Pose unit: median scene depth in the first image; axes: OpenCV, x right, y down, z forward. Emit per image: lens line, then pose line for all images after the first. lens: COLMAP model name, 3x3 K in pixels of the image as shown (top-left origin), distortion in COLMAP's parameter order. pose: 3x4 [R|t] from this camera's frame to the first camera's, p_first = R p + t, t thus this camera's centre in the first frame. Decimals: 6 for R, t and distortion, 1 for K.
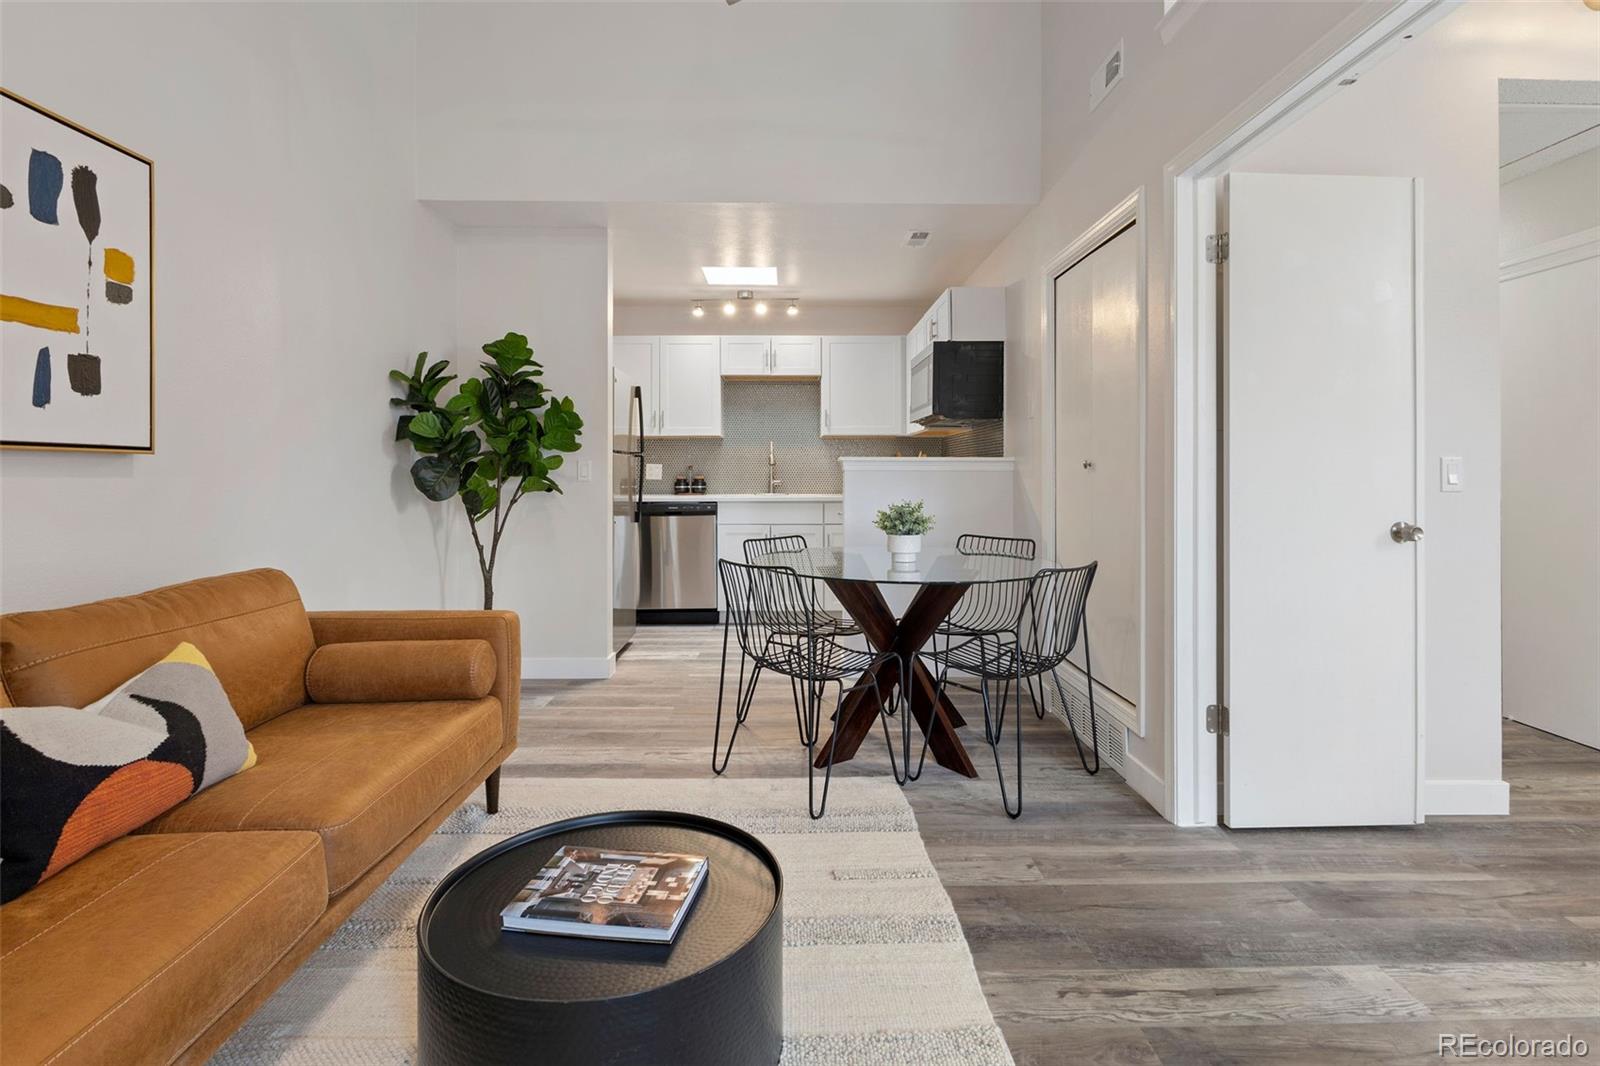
lens RADIAL K [[775.4, 0, 802.4], [0, 775.4, 470.0], [0, 0, 1]] dist [0.000635, -0.000800]
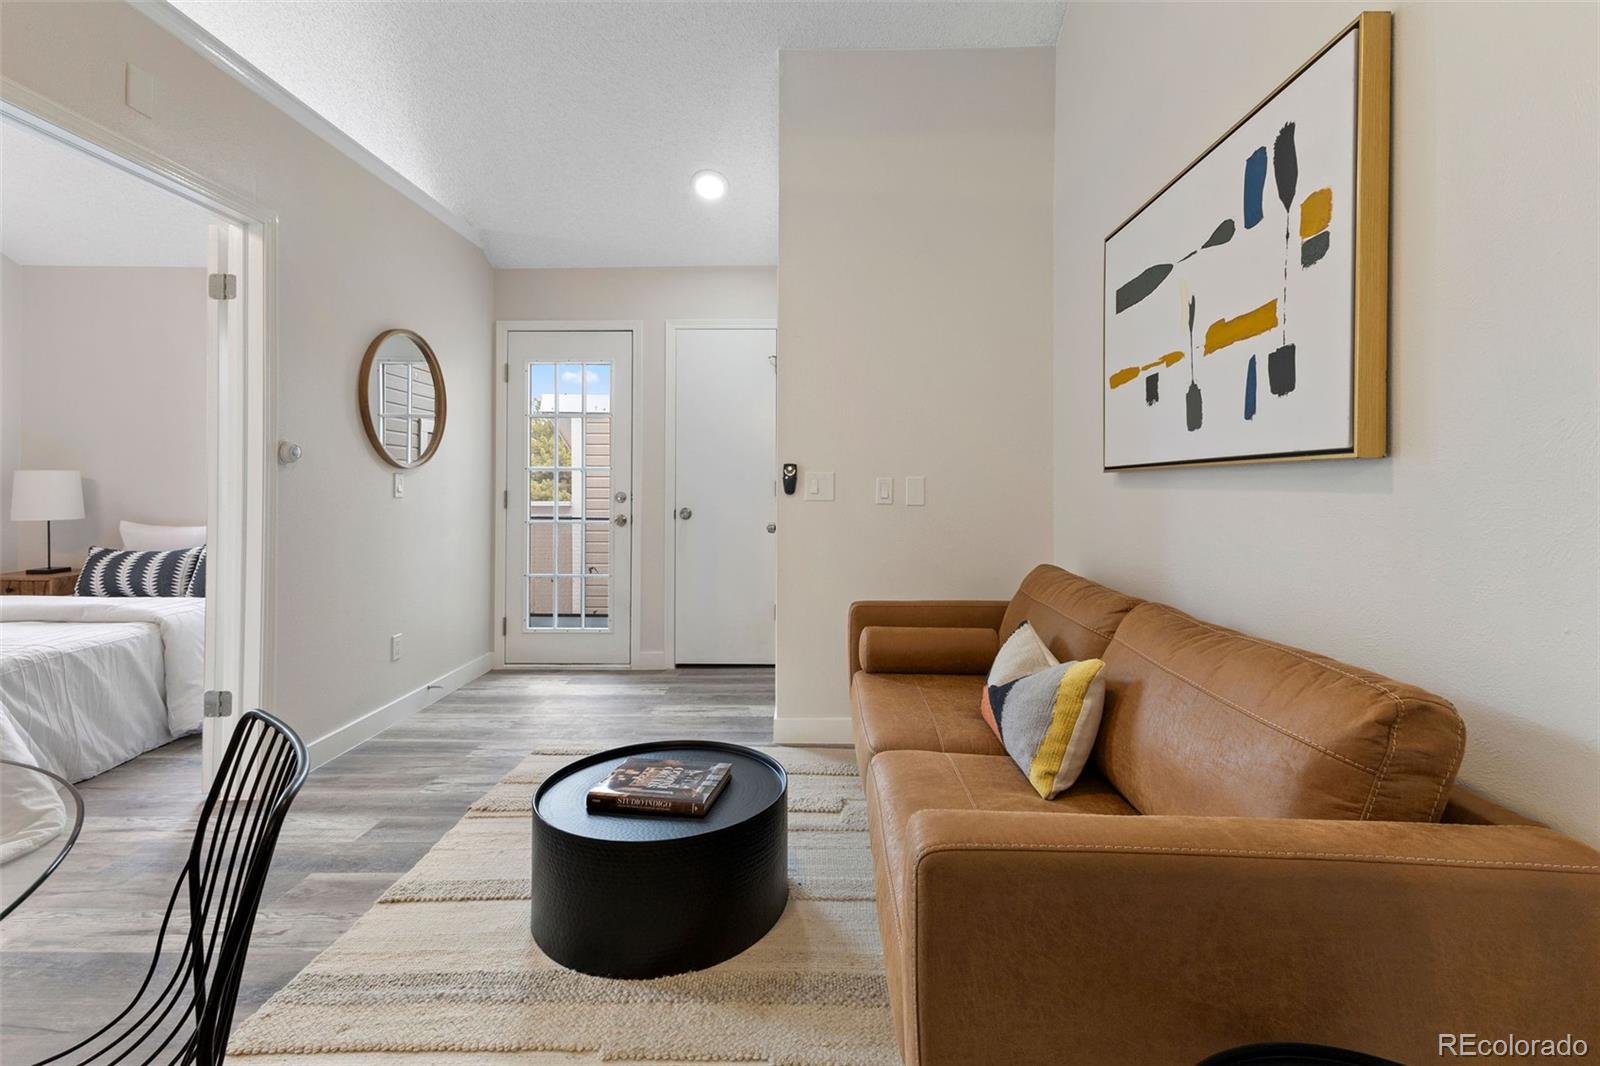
lens RADIAL K [[708.7, 0, 802.7], [0, 708.7, 491.8], [0, 0, 1]] dist [0.003058, 0.000203]
pose [[-0.999450, -0.001215, 0.033150, -0.243399], [-0.001379, 0.999987, -0.004925, 0.008020], [-0.033143, -0.004968, -0.999438, 1.027213]]
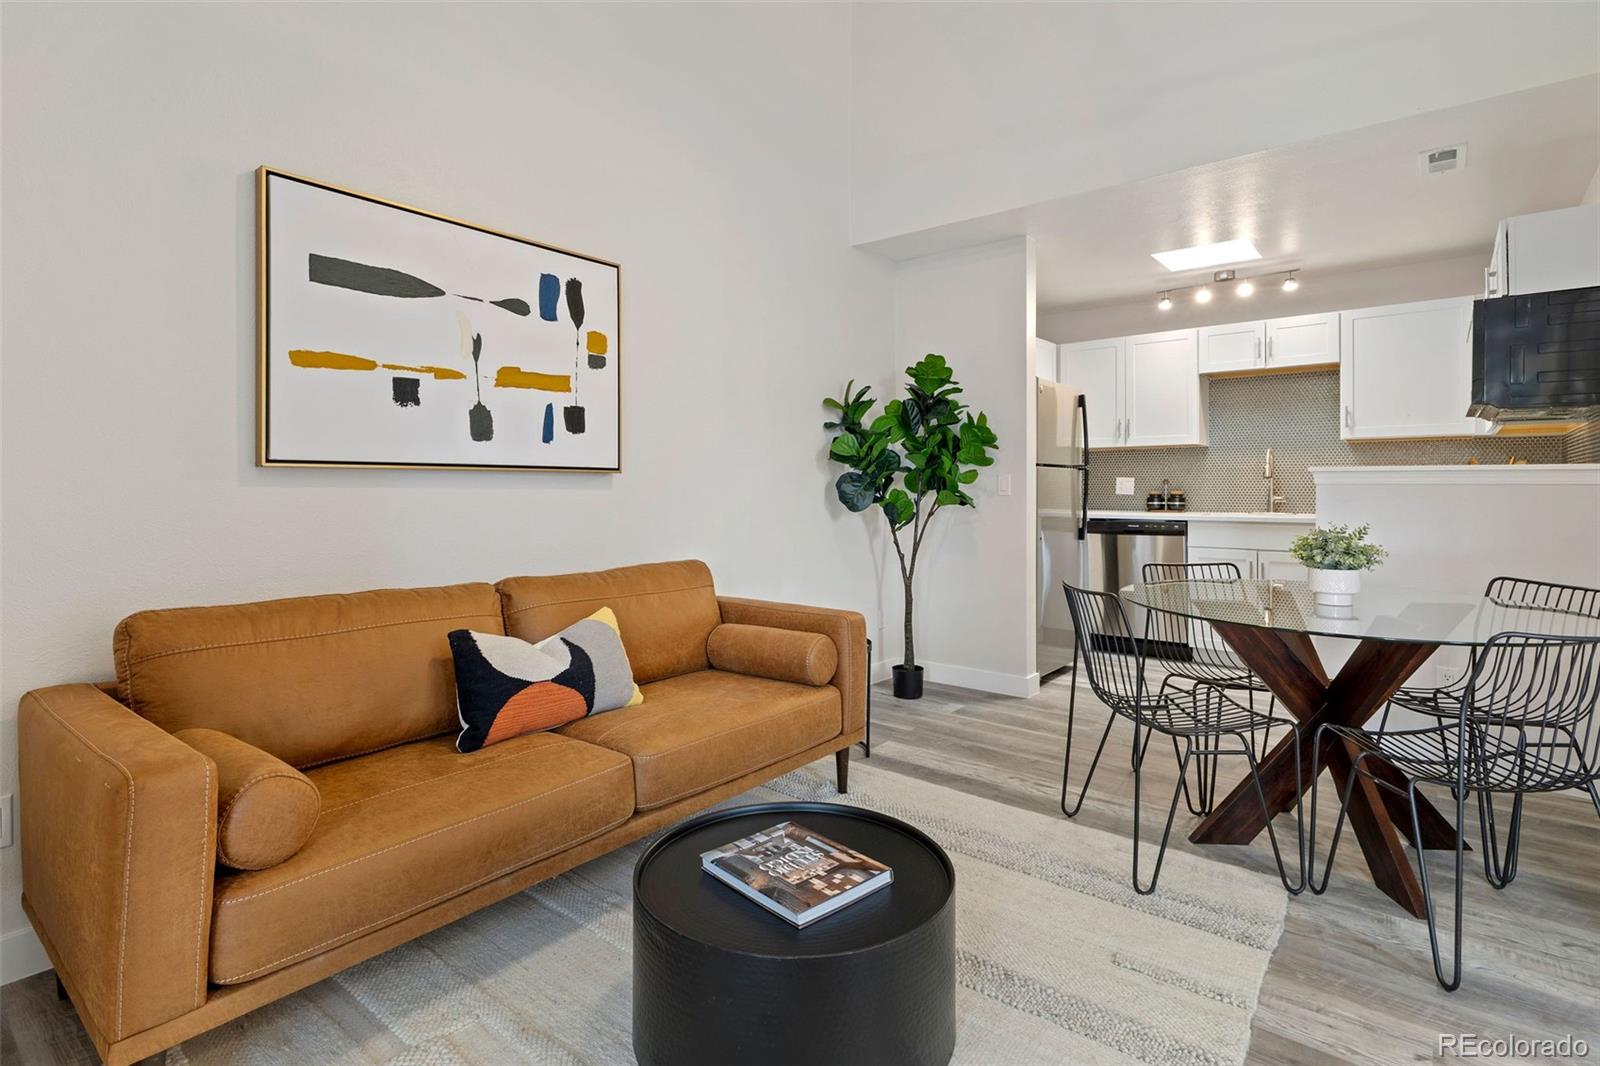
lens RADIAL K [[796.1, 0, 804.5], [0, 796.1, 485.6], [0, 0, 1]] dist [0.012465, -0.001308]
pose [[0.767452, -0.000229, -0.641107, 0.218756], [0.001101, 0.999999, 0.000961, 0.000823], [0.641106, -0.001444, 0.767451, 0.066557]]
